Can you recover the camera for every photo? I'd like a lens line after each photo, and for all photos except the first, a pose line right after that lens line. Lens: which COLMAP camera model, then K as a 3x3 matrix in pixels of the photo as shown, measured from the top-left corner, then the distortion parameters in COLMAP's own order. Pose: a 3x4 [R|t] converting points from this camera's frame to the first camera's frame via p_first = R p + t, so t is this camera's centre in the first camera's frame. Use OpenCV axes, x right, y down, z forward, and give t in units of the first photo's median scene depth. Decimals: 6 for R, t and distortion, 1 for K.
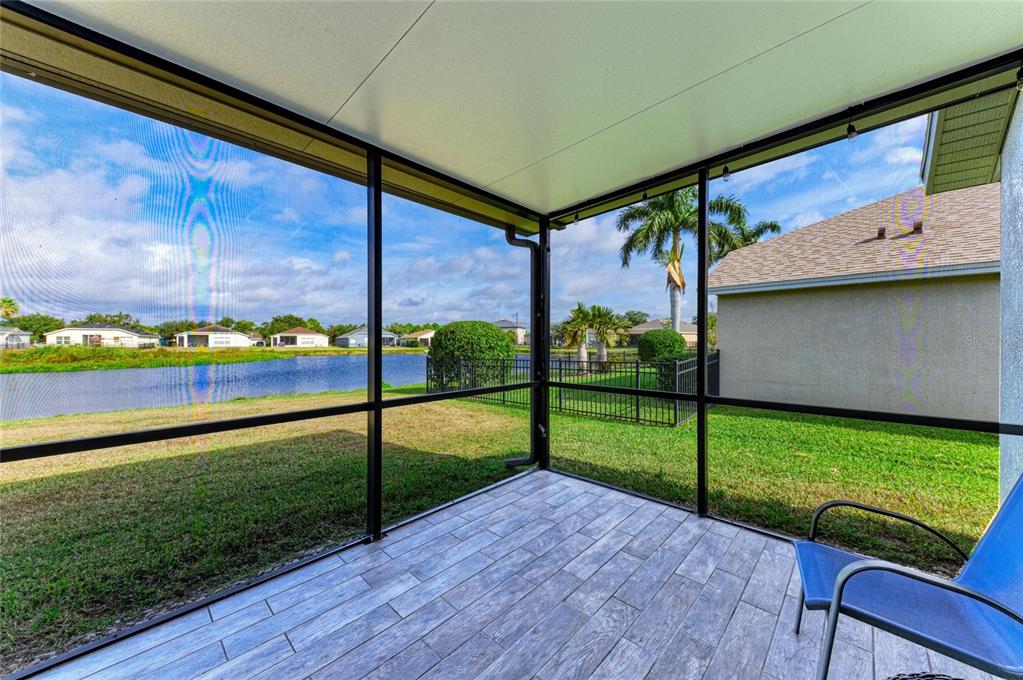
lens RADIAL K [[363.8, 0, 511.5], [0, 363.8, 340.0], [0, 0, 1]] dist [0.001864, -0.000197]
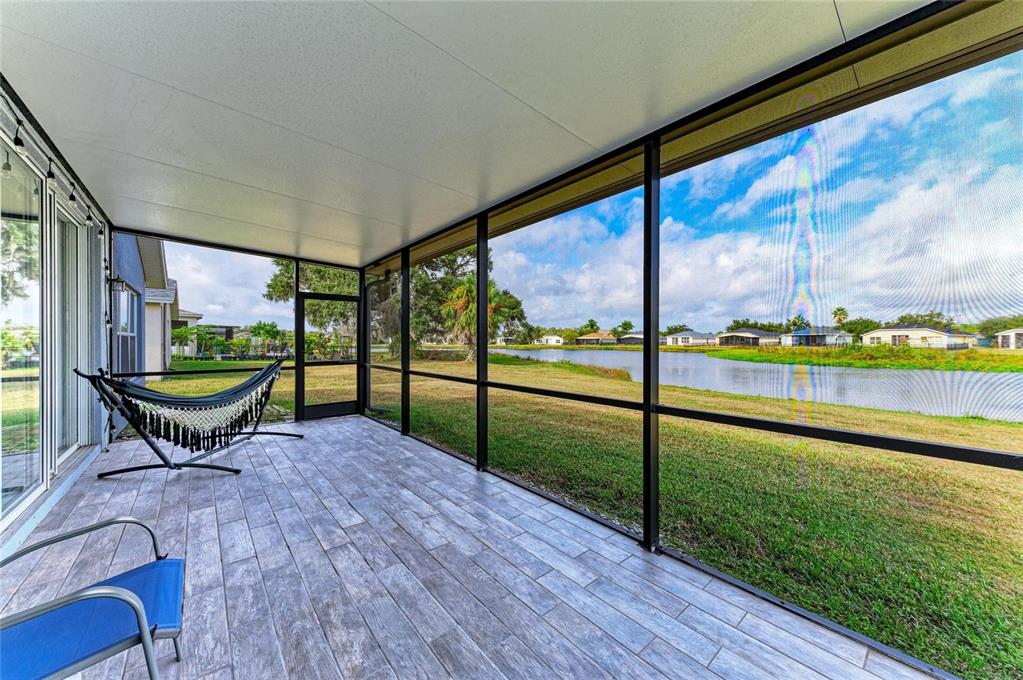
lens RADIAL K [[363.8, 0, 511.5], [0, 363.8, 340.0], [0, 0, 1]] dist [0.001864, -0.000197]
pose [[-0.111610, -0.001900, -0.993750, 0.297437], [0.001675, 0.999996, -0.002100, 0.002365], [0.993751, -0.001899, -0.111607, 0.367377]]
